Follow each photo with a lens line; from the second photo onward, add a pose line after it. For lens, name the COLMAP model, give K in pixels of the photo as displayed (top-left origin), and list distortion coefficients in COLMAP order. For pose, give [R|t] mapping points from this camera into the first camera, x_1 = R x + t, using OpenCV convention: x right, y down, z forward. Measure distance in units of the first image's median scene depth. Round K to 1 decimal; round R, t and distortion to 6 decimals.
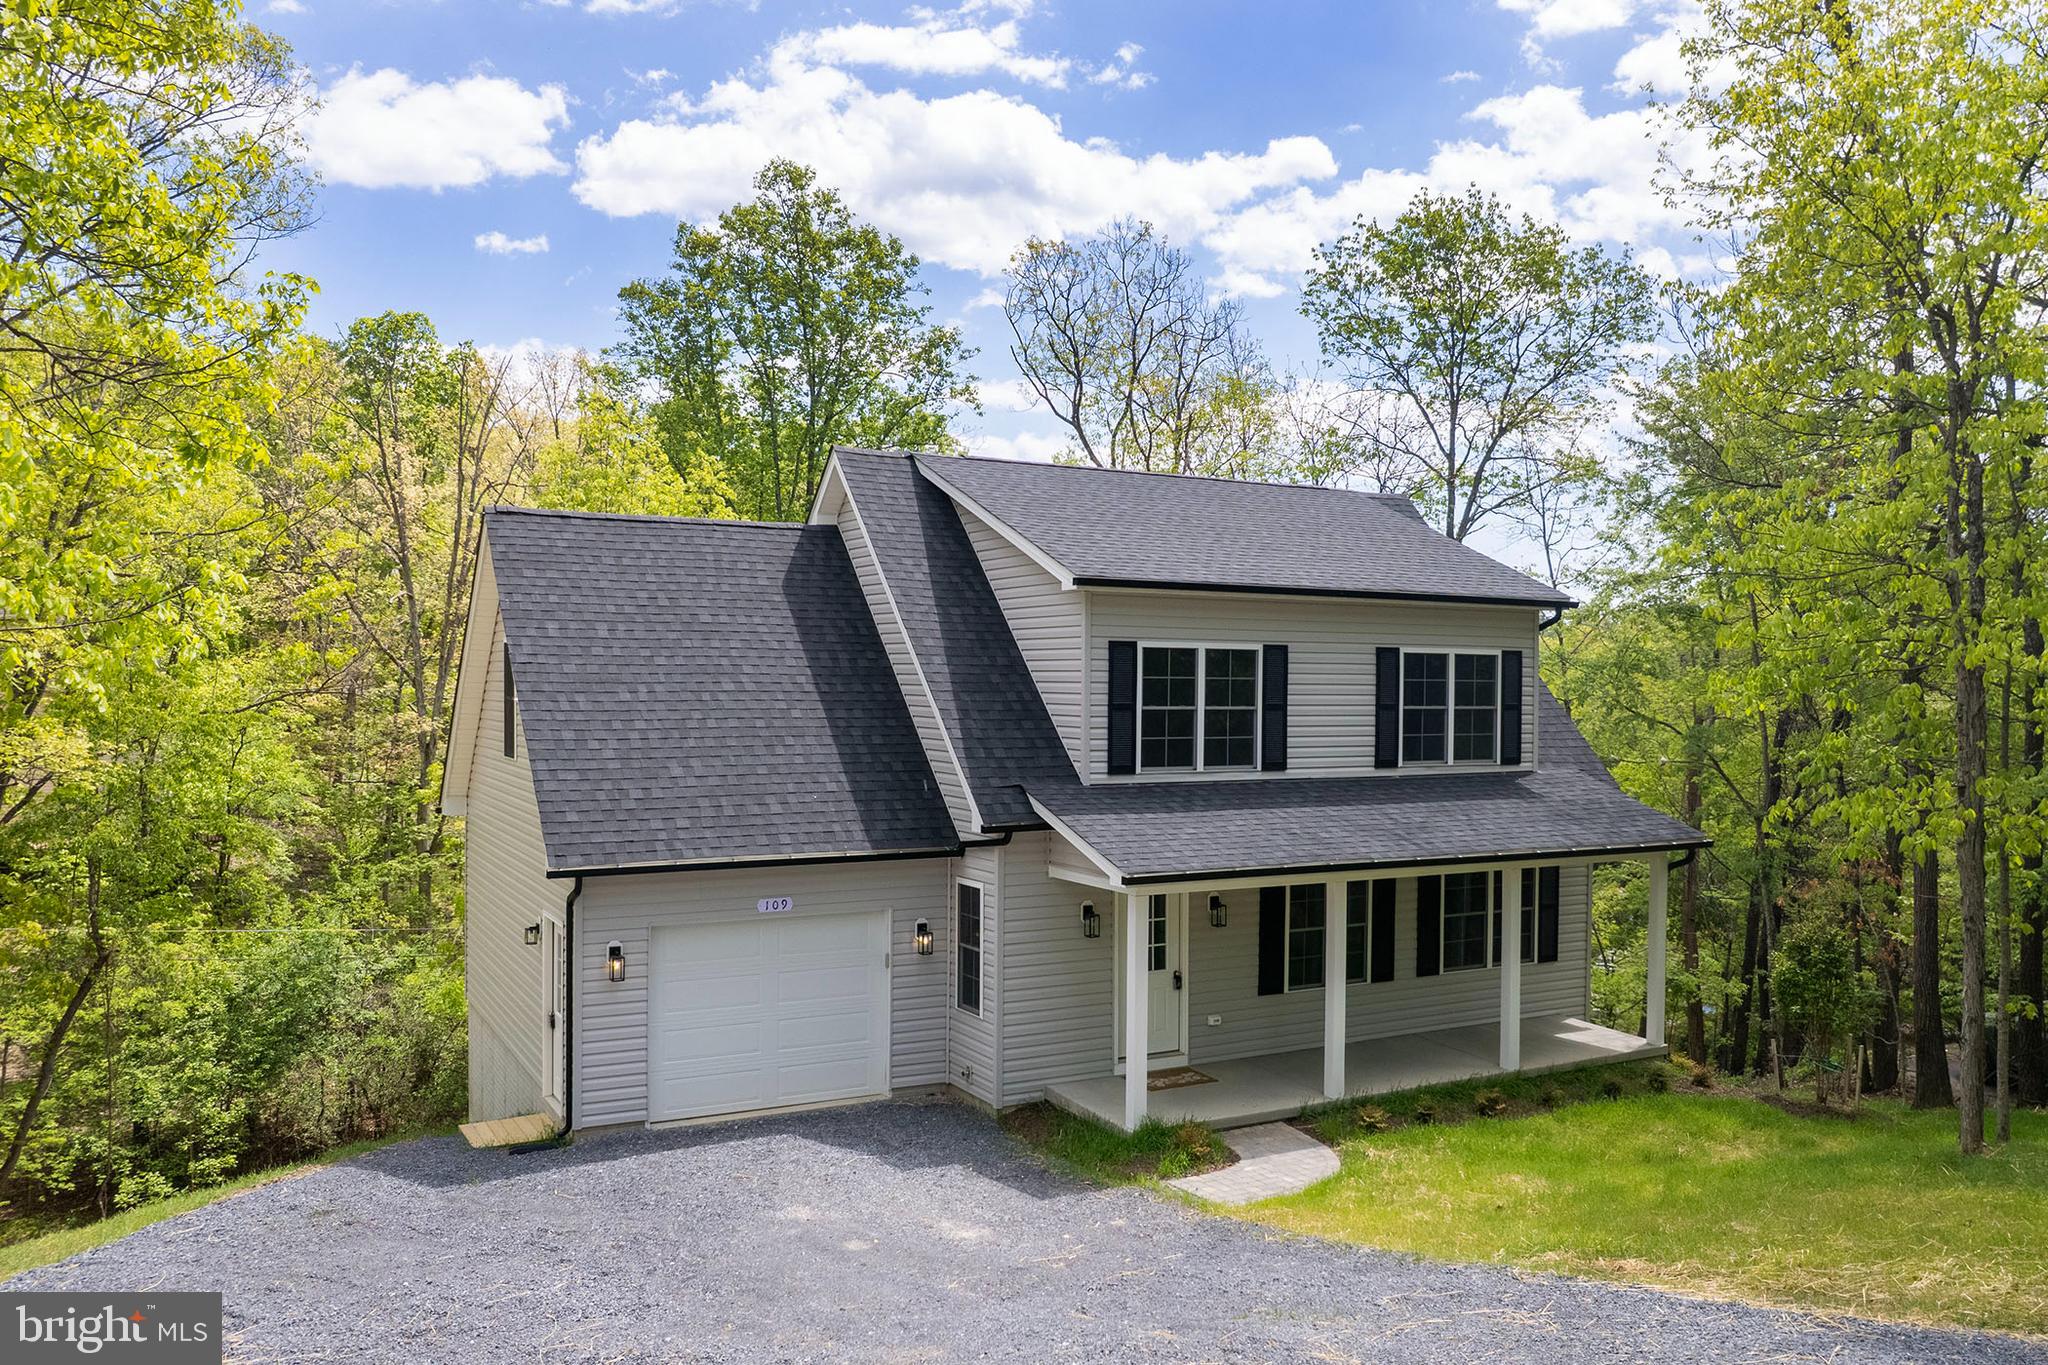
lens RADIAL K [[1329.1, 0, 952.7], [0, 1329.1, 678.2], [0, 0, 1]] dist [-0.072031, 0.054953]
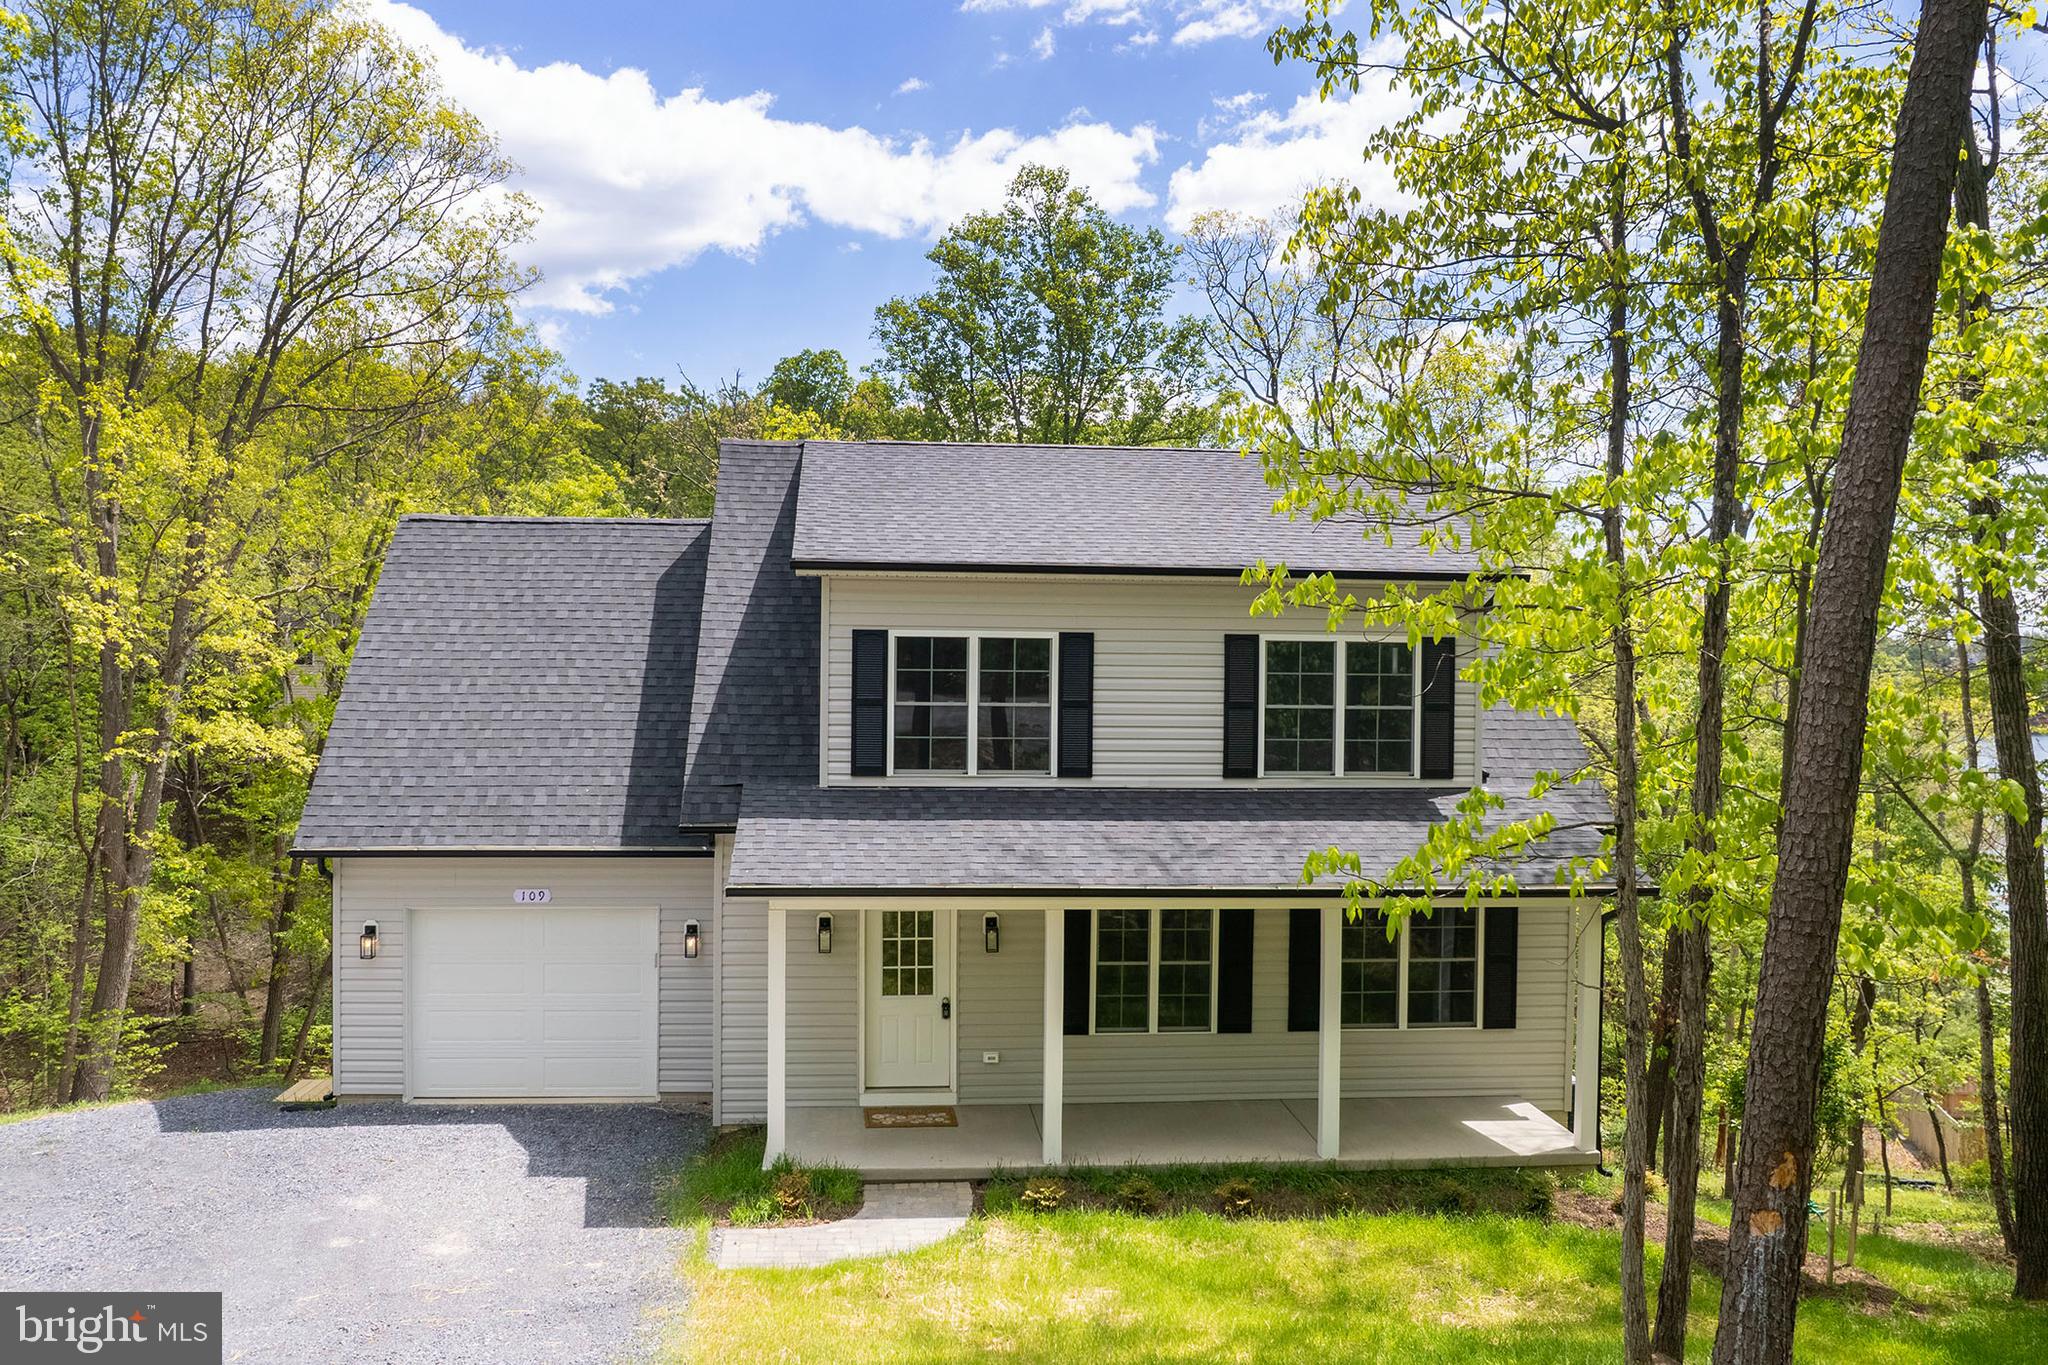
lens RADIAL K [[1286.6, 0, 1053.3], [0, 1286.6, 674.8], [0, 0, 1]] dist [-0.040762, 0.001553]
pose [[0.940209, -0.000939, -0.340596, 0.547927], [-0.000519, 0.999991, -0.004190, 0.006317], [0.340597, 0.004116, 0.940200, 0.210548]]
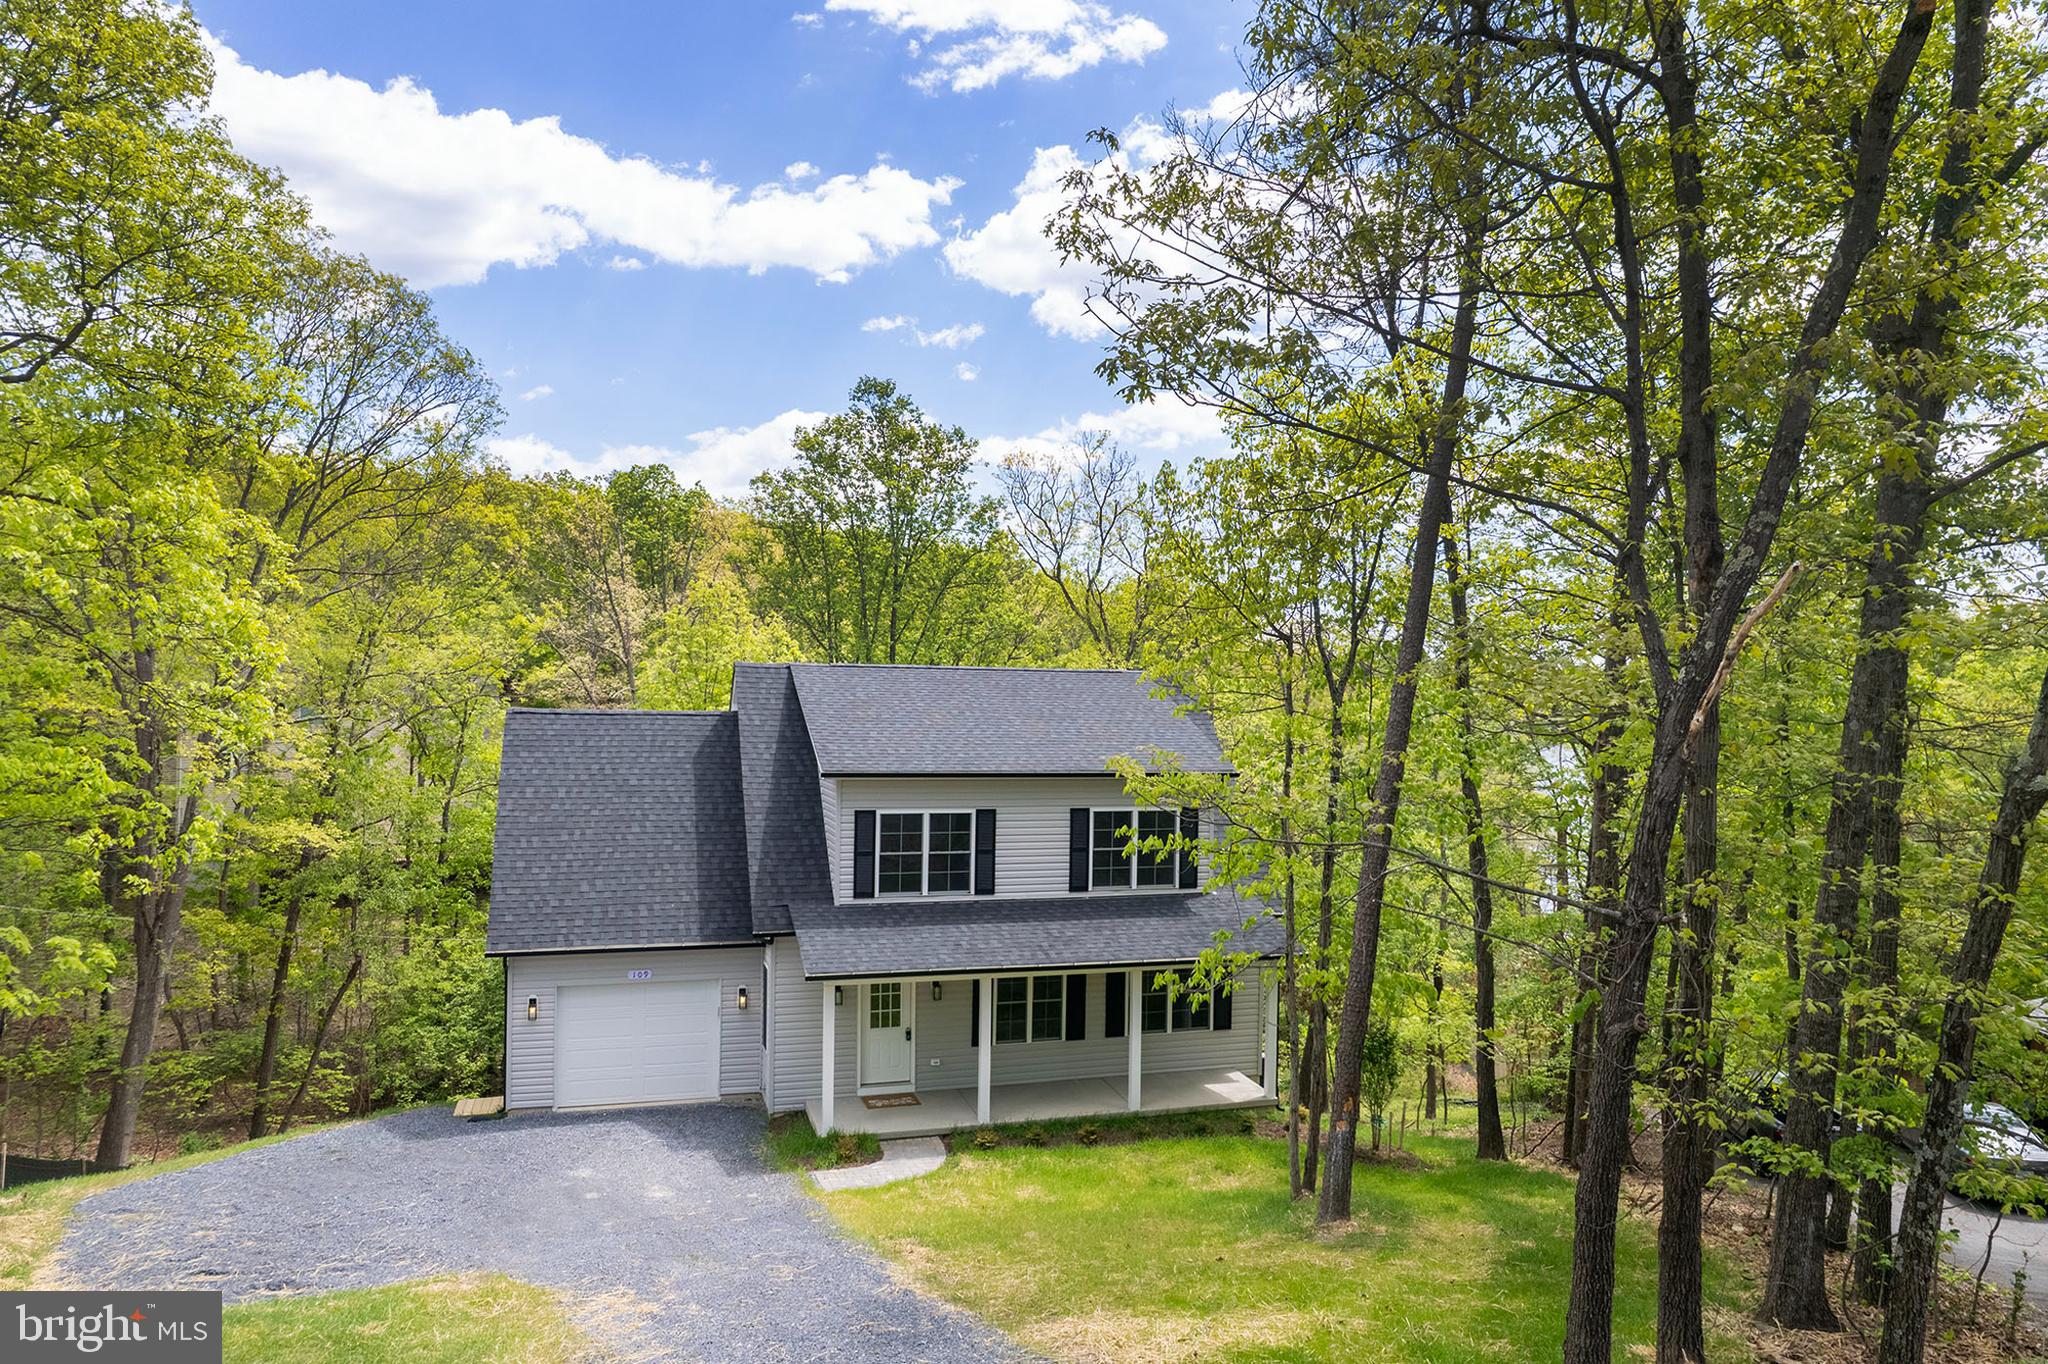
lens RADIAL K [[1115.5, 0, 1024.0], [0, 1115.5, 682.0], [0, 0, 1]] dist [-0.043017, 0.001398]
pose [[0.987505, 0.003757, -0.157542, 0.509353], [-0.006533, 0.999832, -0.017110, -0.154593], [0.157452, 0.017925, 0.987364, -0.238377]]
